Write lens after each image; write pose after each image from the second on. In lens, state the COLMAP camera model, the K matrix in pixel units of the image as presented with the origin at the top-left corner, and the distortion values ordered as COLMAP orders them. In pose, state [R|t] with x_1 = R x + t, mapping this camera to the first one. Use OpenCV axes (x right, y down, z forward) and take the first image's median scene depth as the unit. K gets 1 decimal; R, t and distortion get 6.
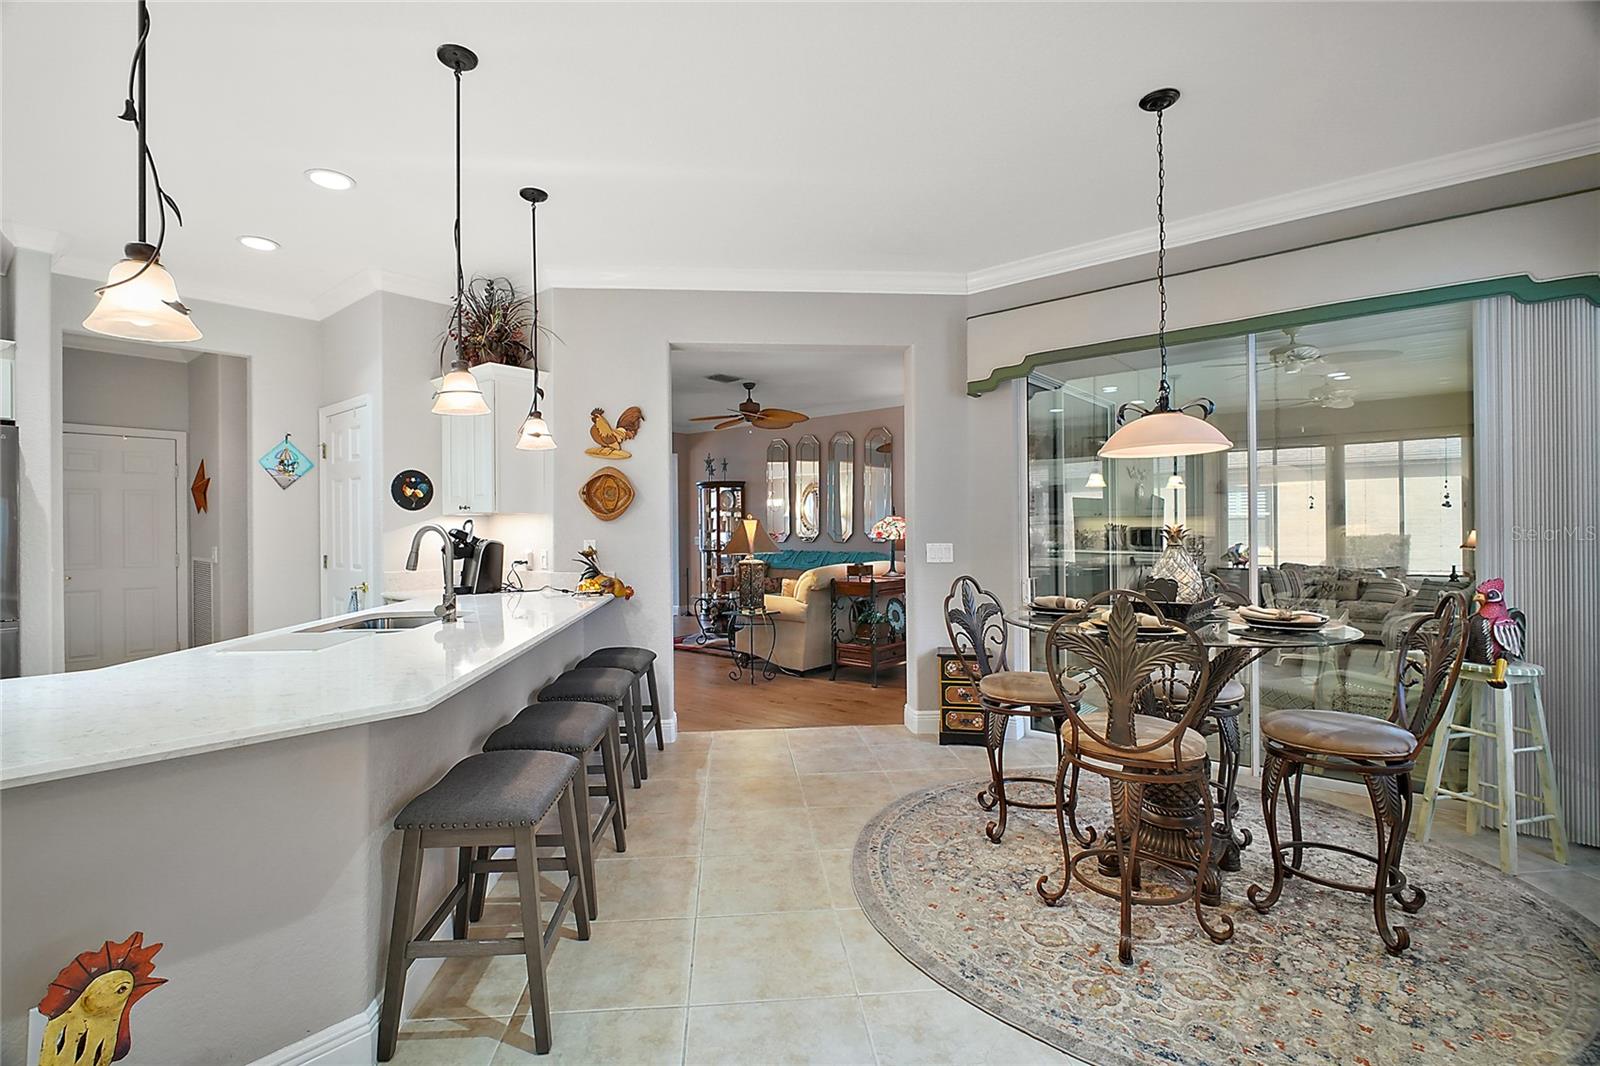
lens RADIAL K [[737.1, 0, 797.0], [0, 737.1, 527.9], [0, 0, 1]] dist [-0.002457, -0.003683]
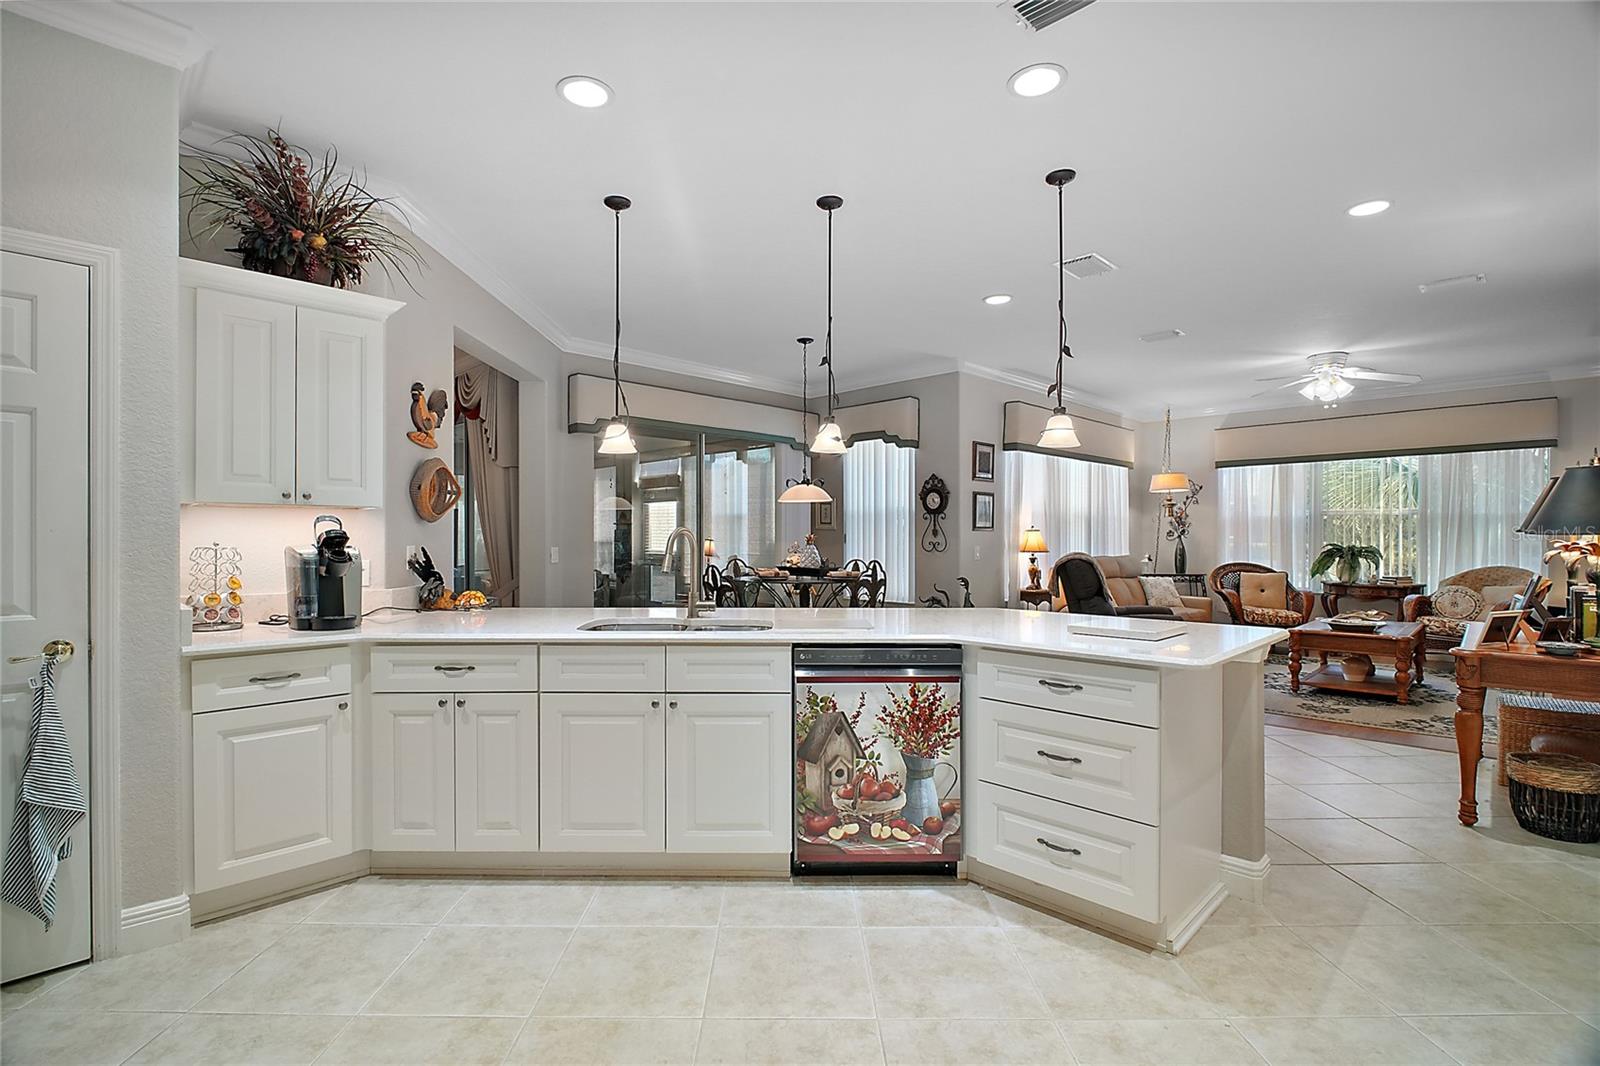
lens RADIAL K [[737.1, 0, 784.4], [0, 737.1, 538.6], [0, 0, 1]] dist [-0.002457, -0.003683]
pose [[0.100403, 0.003879, 0.994939, -1.014740], [-0.003306, 0.999988, -0.003565, 0.009710], [-0.994941, -0.002931, 0.100415, 0.505007]]
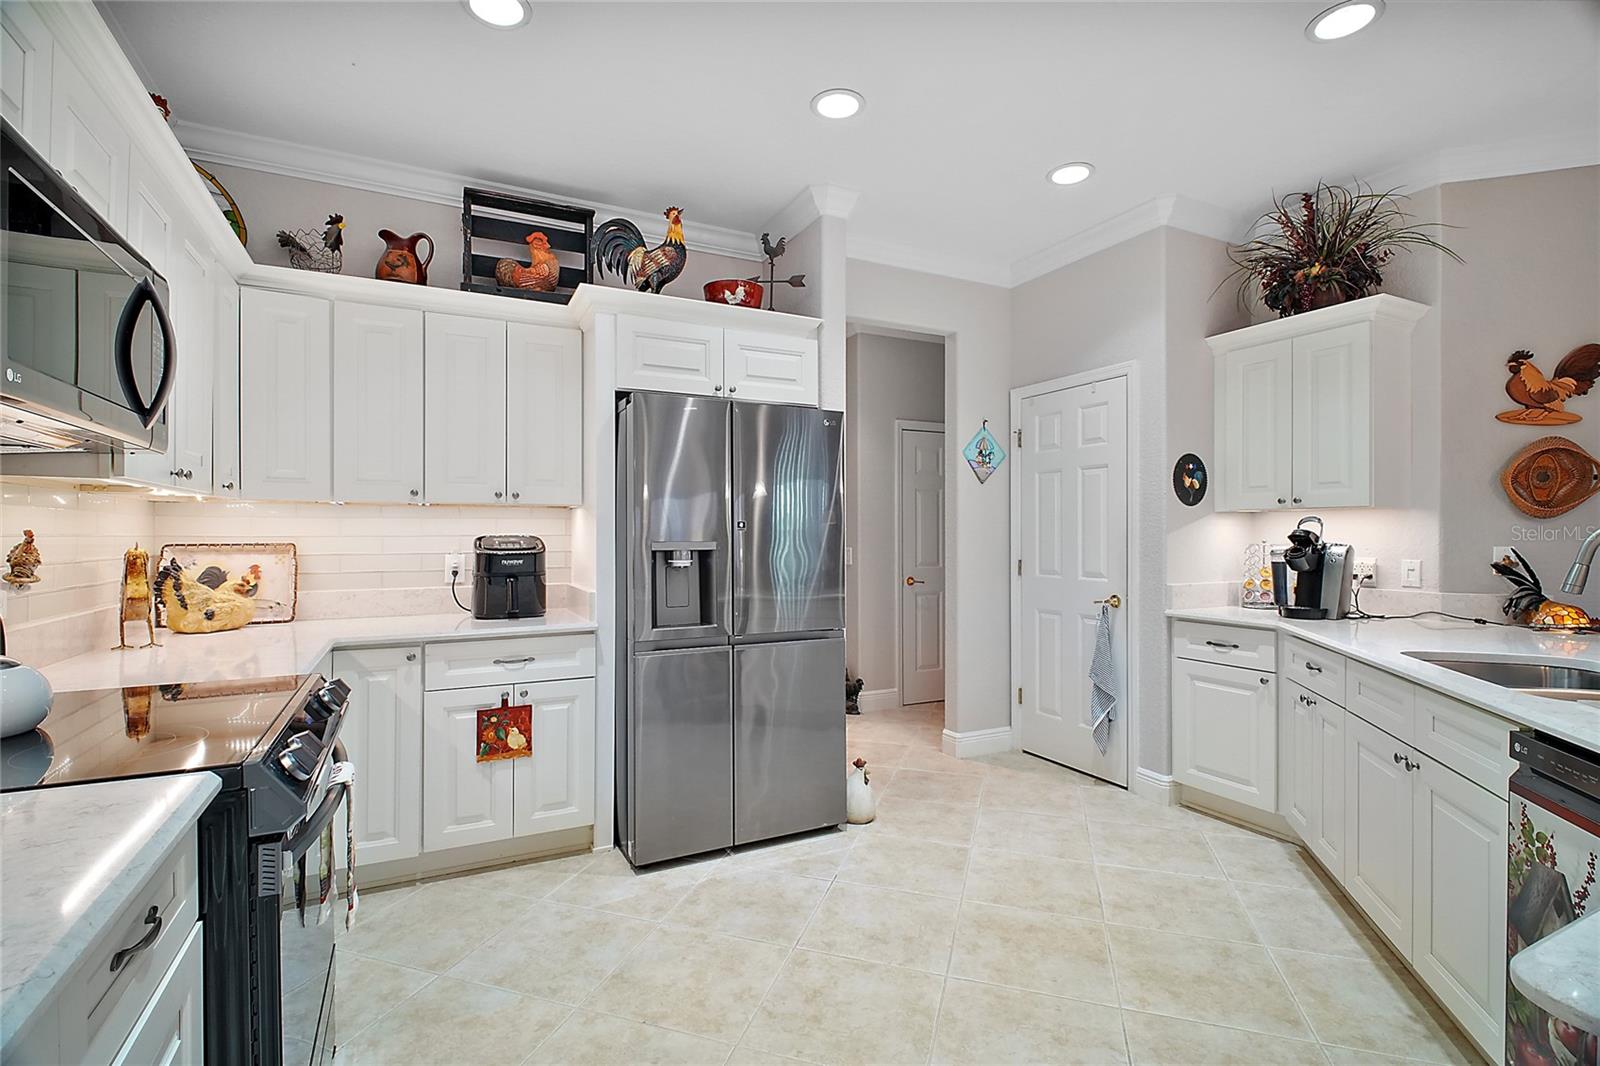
lens RADIAL K [[737.1, 0, 800.8], [0, 737.1, 538.1], [0, 0, 1]] dist [-0.002457, -0.003683]
pose [[0.920617, 0.007854, -0.390388, -0.600634], [-0.005748, 0.999962, 0.006563, 0.007759], [0.390425, -0.003798, 0.920627, 0.123134]]
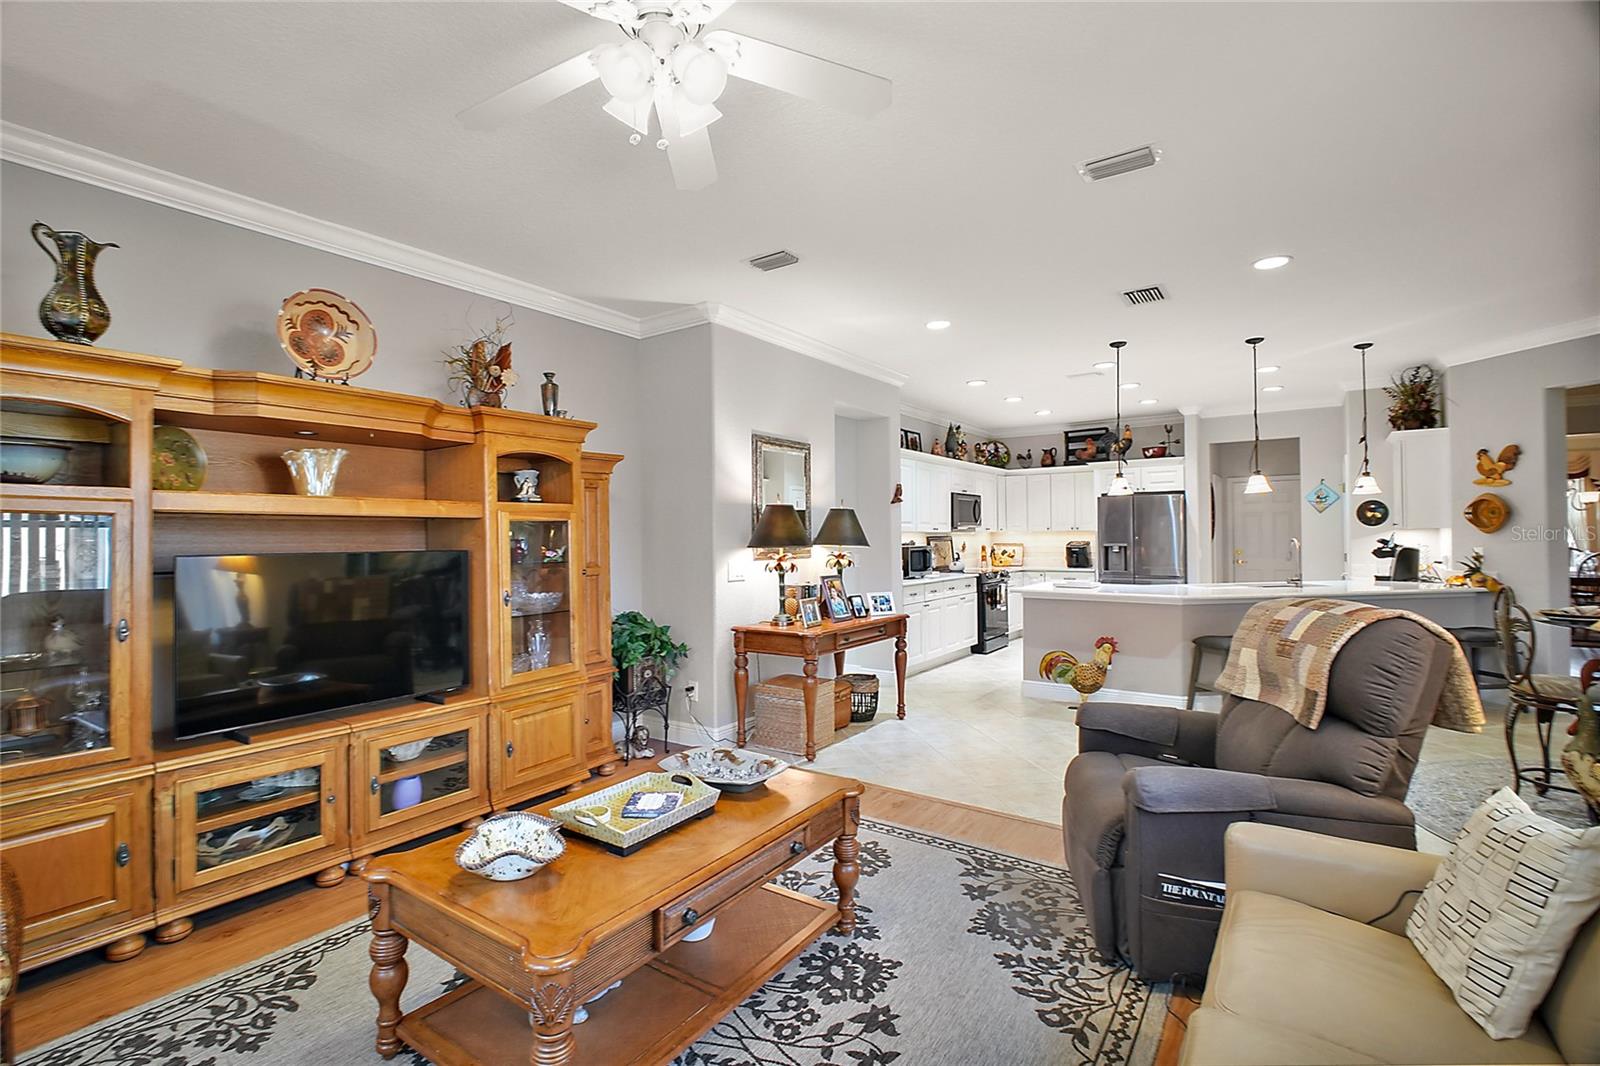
lens RADIAL K [[737.1, 0, 782.3], [0, 737.1, 532.2], [0, 0, 1]] dist [-0.002457, -0.003683]
pose [[0.069856, 0.000247, -0.997557, 0.950333], [0.011923, 0.999928, 0.001082, -0.027597], [0.997486, -0.011970, 0.069848, -0.359192]]
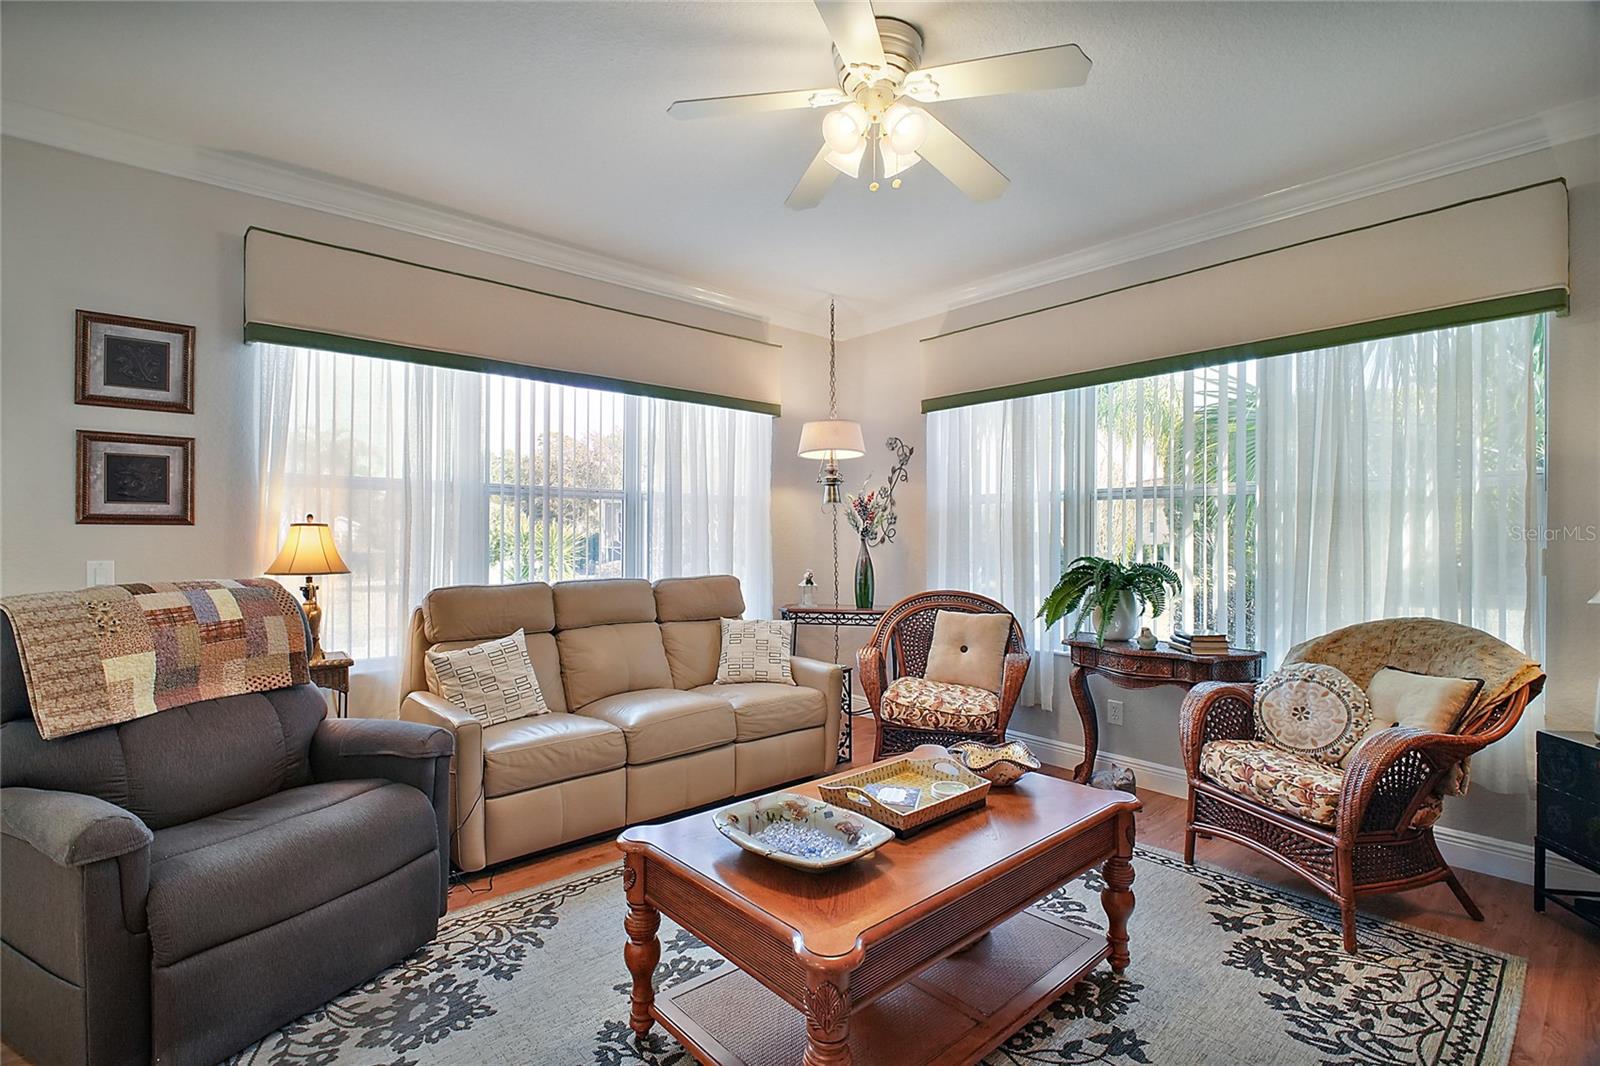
lens RADIAL K [[737.1, 0, 784.9], [0, 737.1, 539.9], [0, 0, 1]] dist [-0.002457, -0.003683]
pose [[0.153353, 0.006169, 0.988152, -0.011471], [-0.008251, 0.999954, -0.004962, -0.000908], [-0.988137, -0.007393, 0.153396, -0.412626]]
